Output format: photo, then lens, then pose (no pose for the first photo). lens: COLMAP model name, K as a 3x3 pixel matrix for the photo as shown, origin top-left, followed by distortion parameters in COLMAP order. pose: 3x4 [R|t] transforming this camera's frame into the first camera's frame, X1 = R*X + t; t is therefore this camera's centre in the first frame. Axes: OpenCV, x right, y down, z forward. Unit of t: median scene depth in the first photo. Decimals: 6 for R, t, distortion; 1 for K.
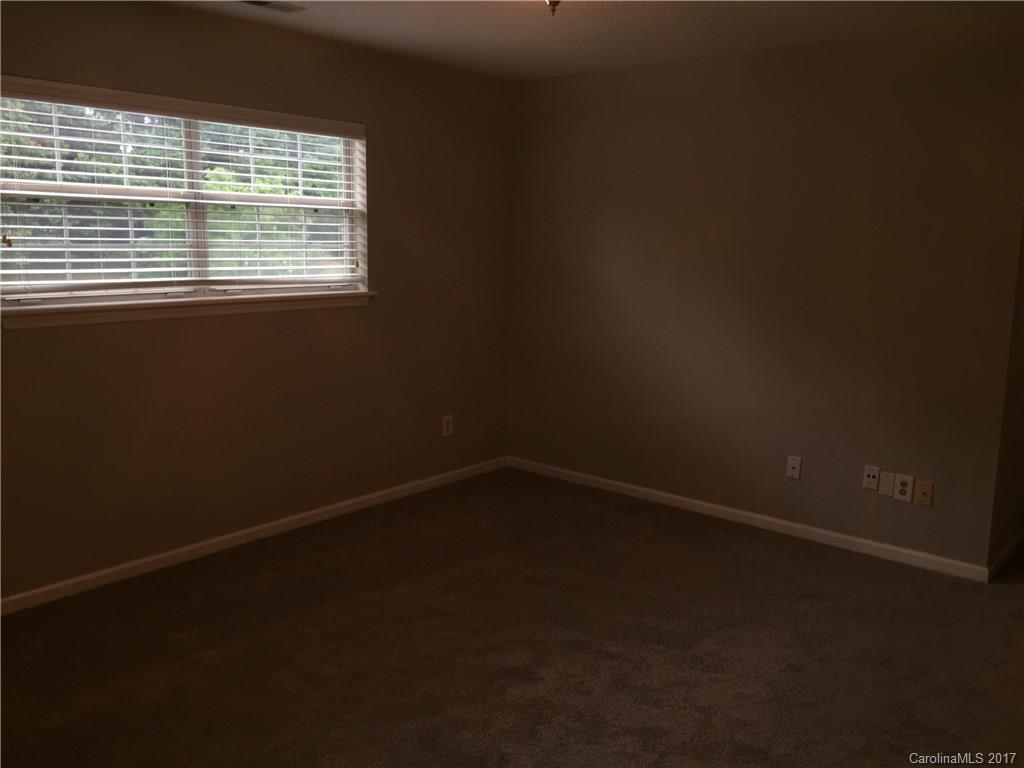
lens RADIAL K [[862.3, 0, 513.6], [0, 862.3, 383.3], [0, 0, 1]] dist [0.061442, -0.086608]
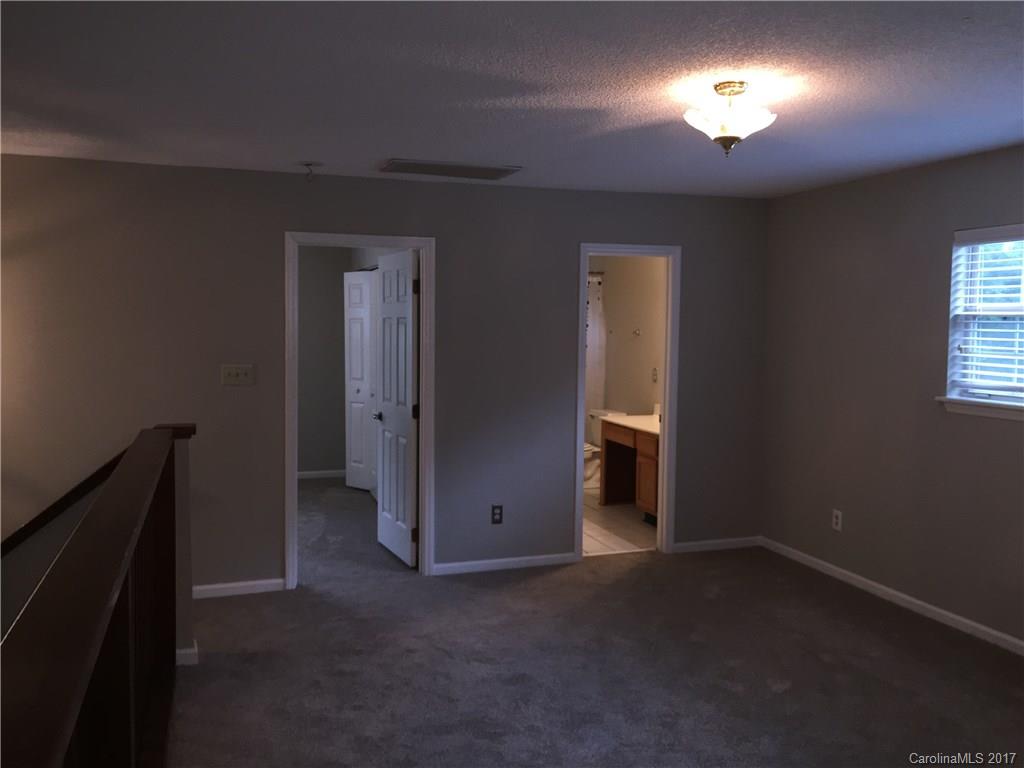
lens RADIAL K [[862.3, 0, 512.5], [0, 862.3, 384.9], [0, 0, 1]] dist [0.061442, -0.086608]
pose [[-0.530605, 0.026654, -0.847200, 0.880630], [-0.172976, 0.975067, 0.139013, -0.162263], [0.829782, 0.220306, -0.512764, 1.039325]]
